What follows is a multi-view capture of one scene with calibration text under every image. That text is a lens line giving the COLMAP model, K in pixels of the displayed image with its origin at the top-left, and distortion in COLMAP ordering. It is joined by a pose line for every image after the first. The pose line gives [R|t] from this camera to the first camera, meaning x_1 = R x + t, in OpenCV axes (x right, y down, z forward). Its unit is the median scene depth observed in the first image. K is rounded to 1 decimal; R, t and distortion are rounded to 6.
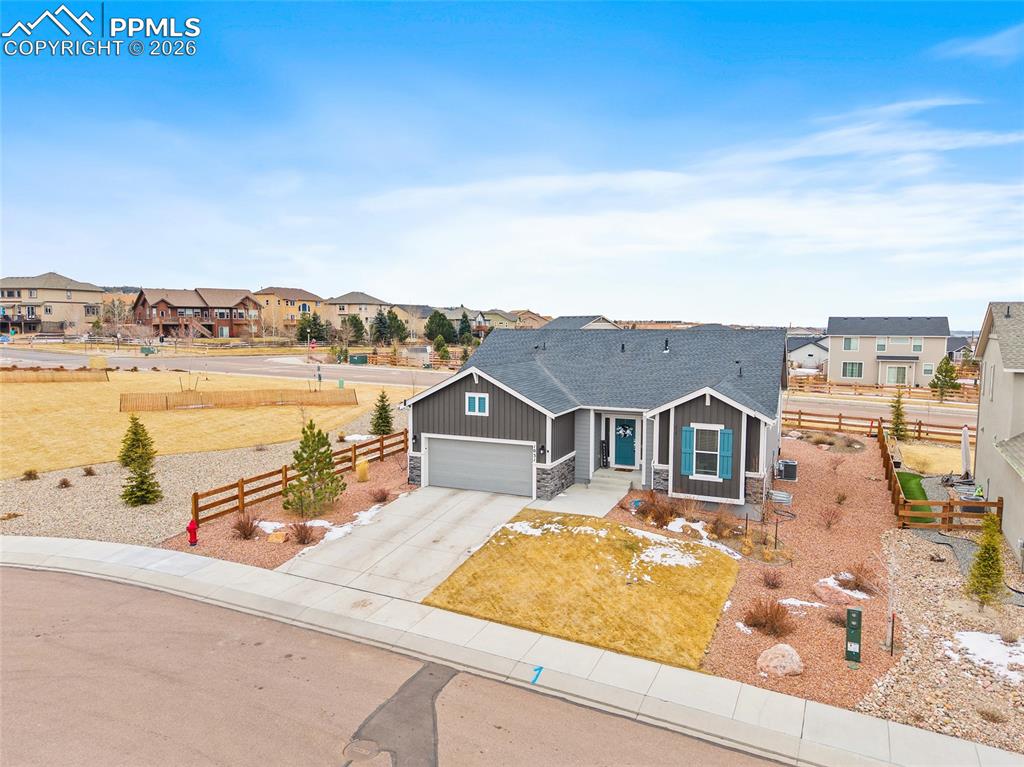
lens RADIAL K [[686.1, 0, 512.0], [0, 686.1, 383.5], [0, 0, 1]] dist [0.051489, -0.063653]
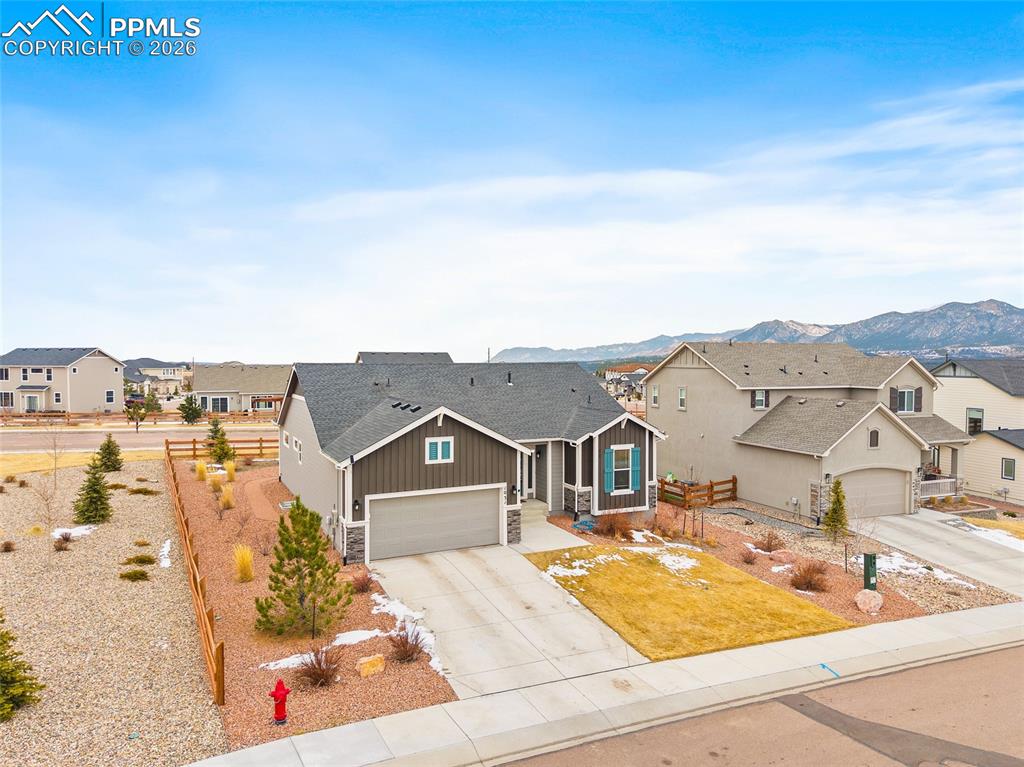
lens RADIAL K [[689.1, 0, 512.0], [0, 689.1, 383.5], [0, 0, 1]] dist [0.031047, -0.032158]
pose [[0.652388, -0.031007, 0.757251, -0.694800], [0.068271, 0.997505, -0.017972, -0.034323], [-0.754804, 0.063423, 0.652877, 0.383638]]
